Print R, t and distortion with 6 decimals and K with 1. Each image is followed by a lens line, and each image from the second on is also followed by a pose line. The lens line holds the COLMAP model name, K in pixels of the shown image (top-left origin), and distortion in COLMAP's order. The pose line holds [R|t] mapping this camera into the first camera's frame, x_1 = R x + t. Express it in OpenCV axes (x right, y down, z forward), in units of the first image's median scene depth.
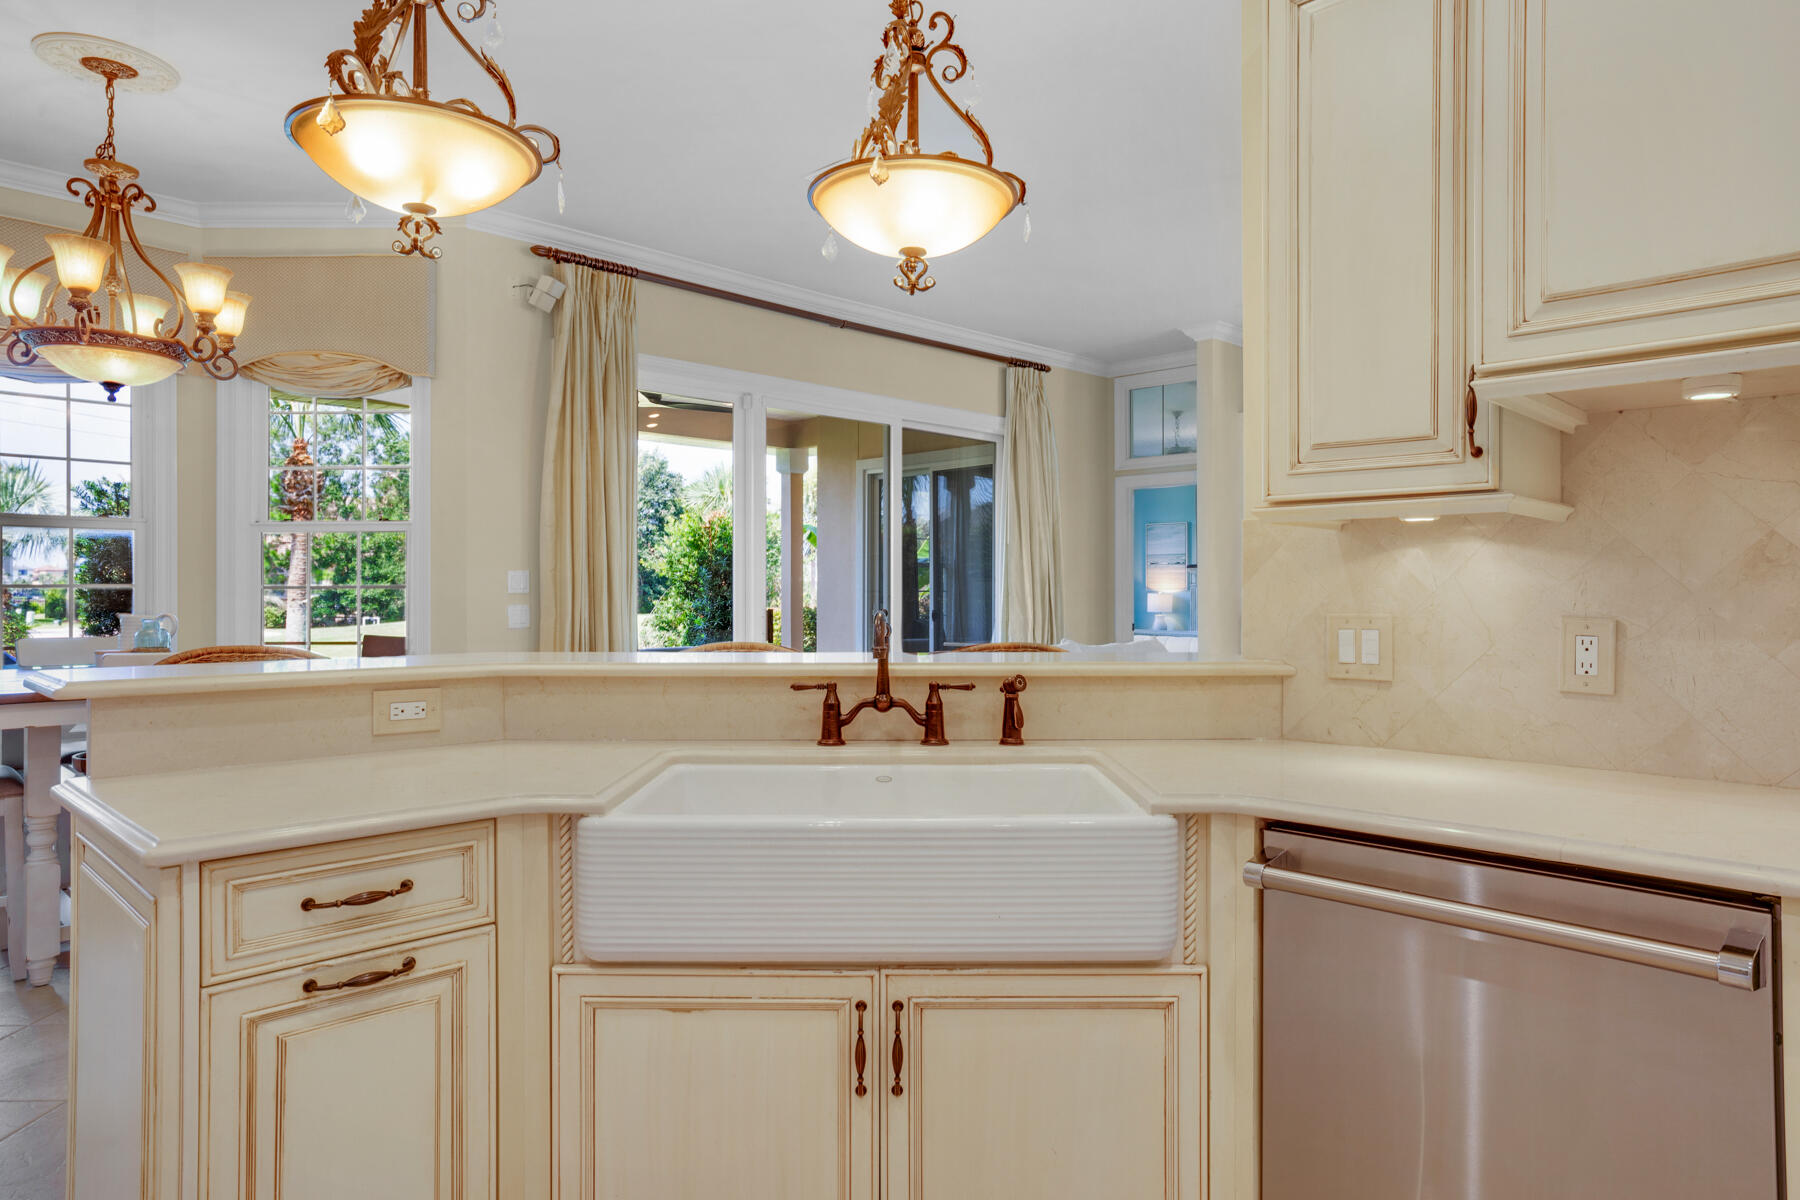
lens RADIAL K [[1093.7, 0, 900.0], [0, 1093.7, 600.0], [0, 0, 1]] dist [-0.039847, 0.045184]
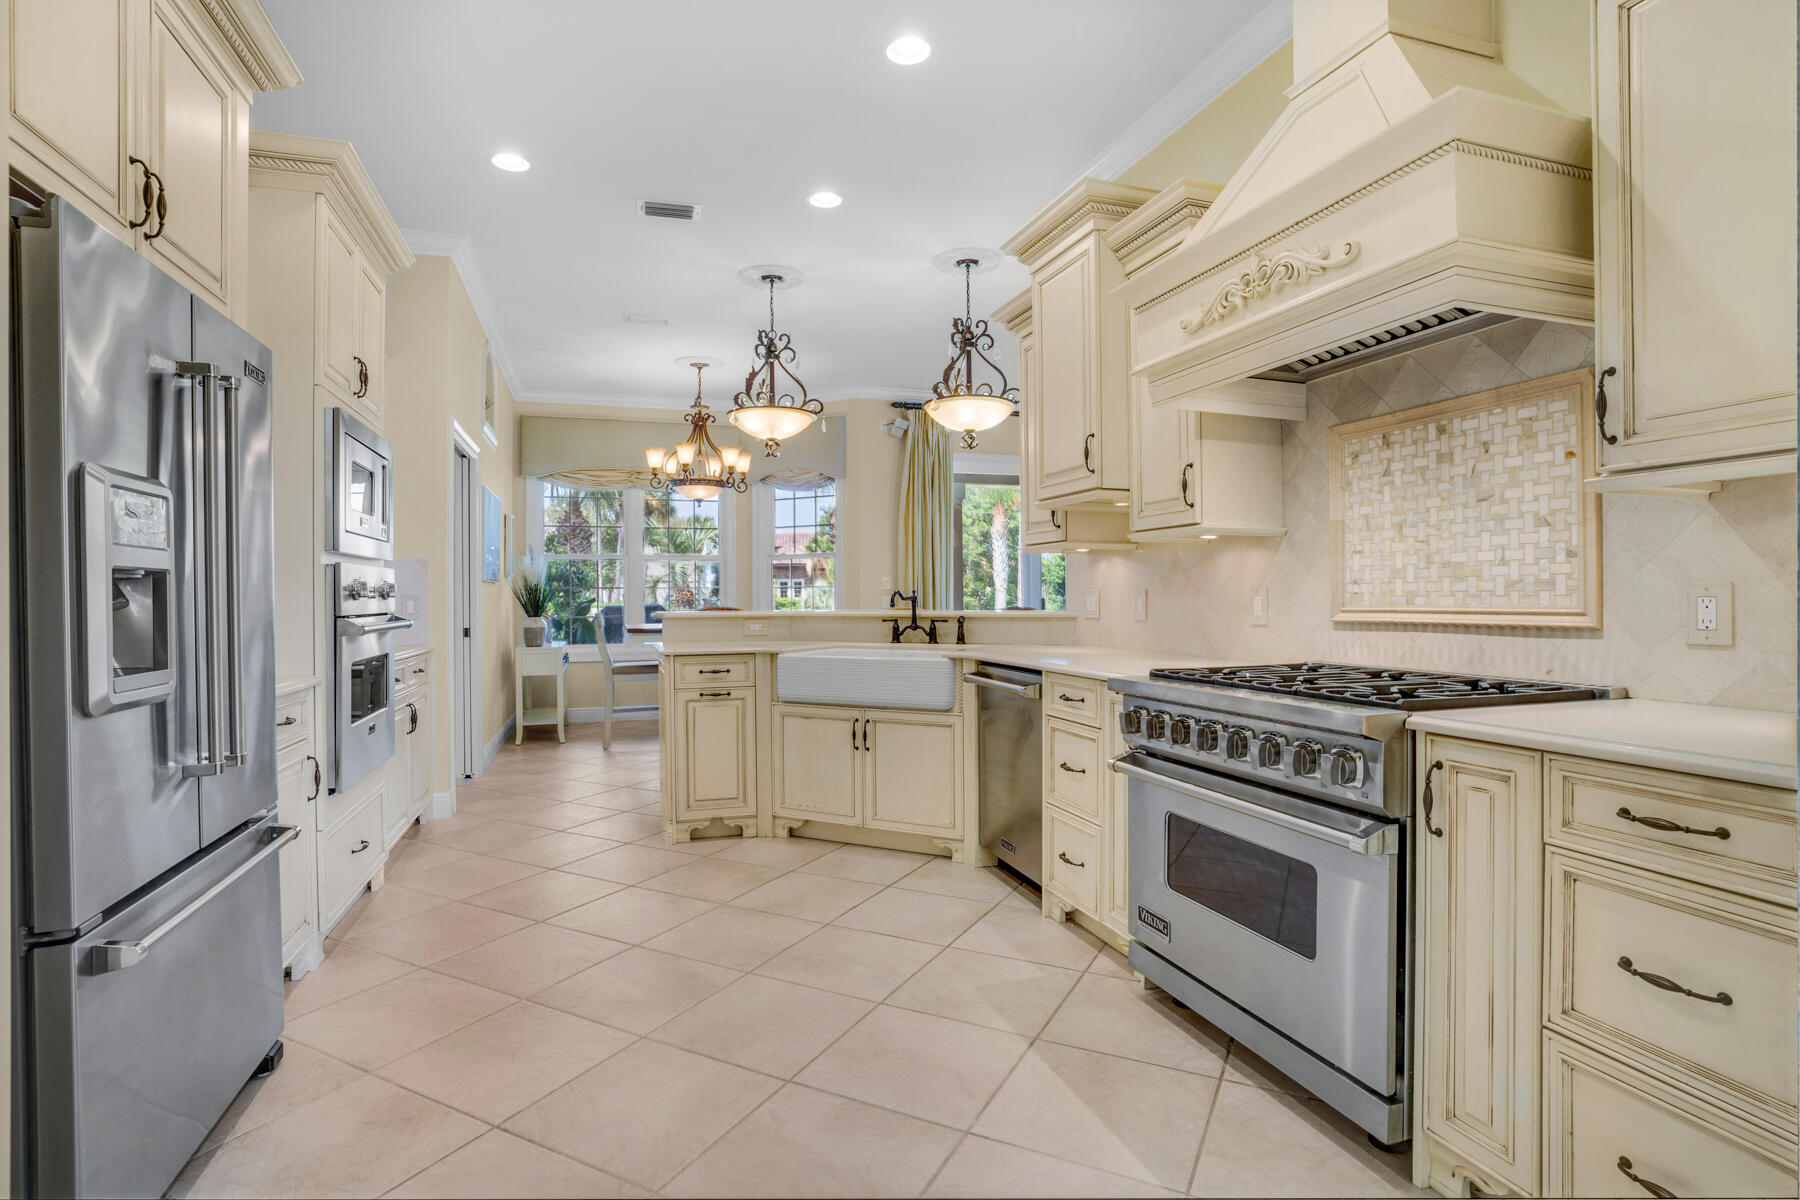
lens RADIAL K [[891.7, 0, 900.0], [0, 891.7, 600.0], [0, 0, 1]] dist [-0.069024, 0.033669]
pose [[0.890069, -0.004276, -0.455806, 0.894770], [0.003637, 0.999991, -0.002278, 0.036466], [0.455811, 0.000370, 0.890076, -0.849425]]
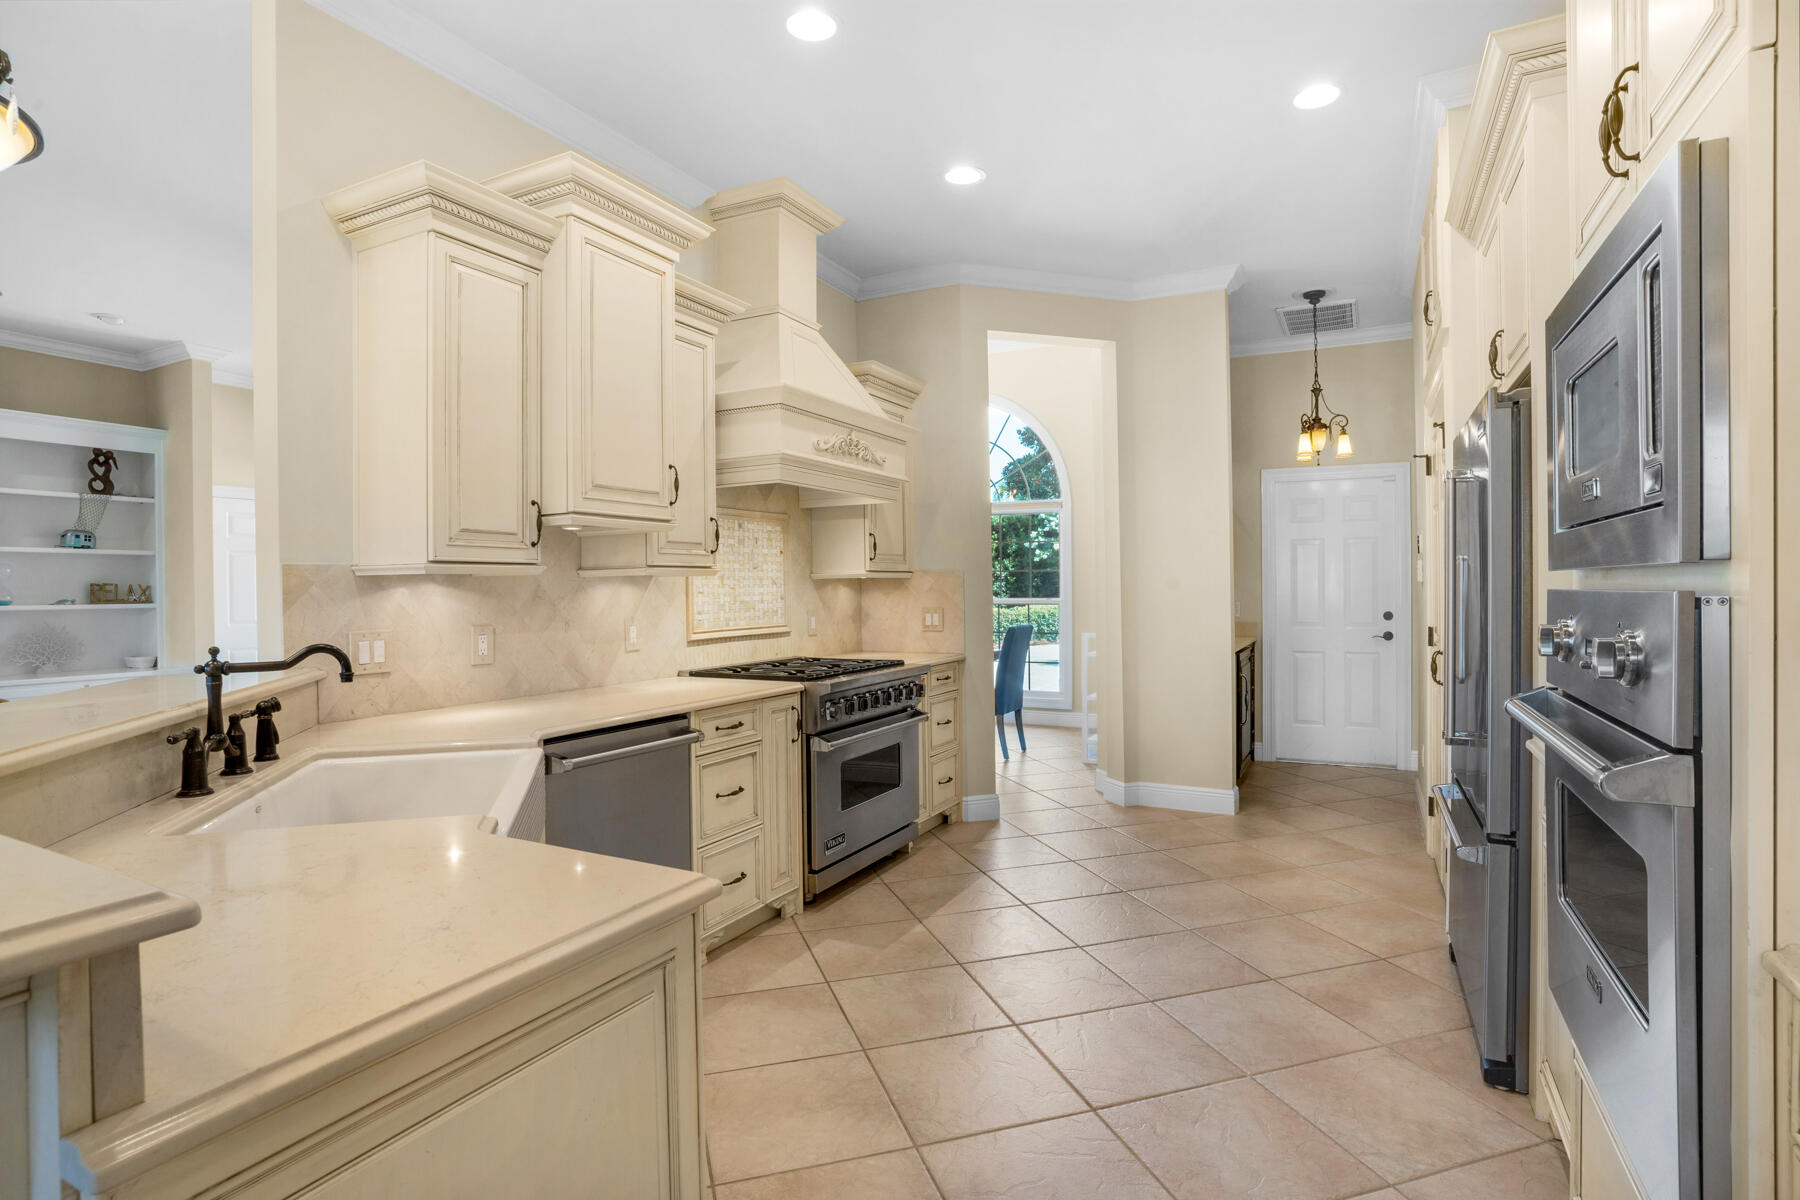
lens RADIAL K [[891.7, 0, 900.0], [0, 891.7, 600.0], [0, 0, 1]] dist [-0.069024, 0.033669]
pose [[-0.292150, -0.012663, 0.956289, -0.908777], [0.013192, 0.999764, 0.017269, -0.038887], [-0.956281, 0.017661, -0.291914, 0.613453]]
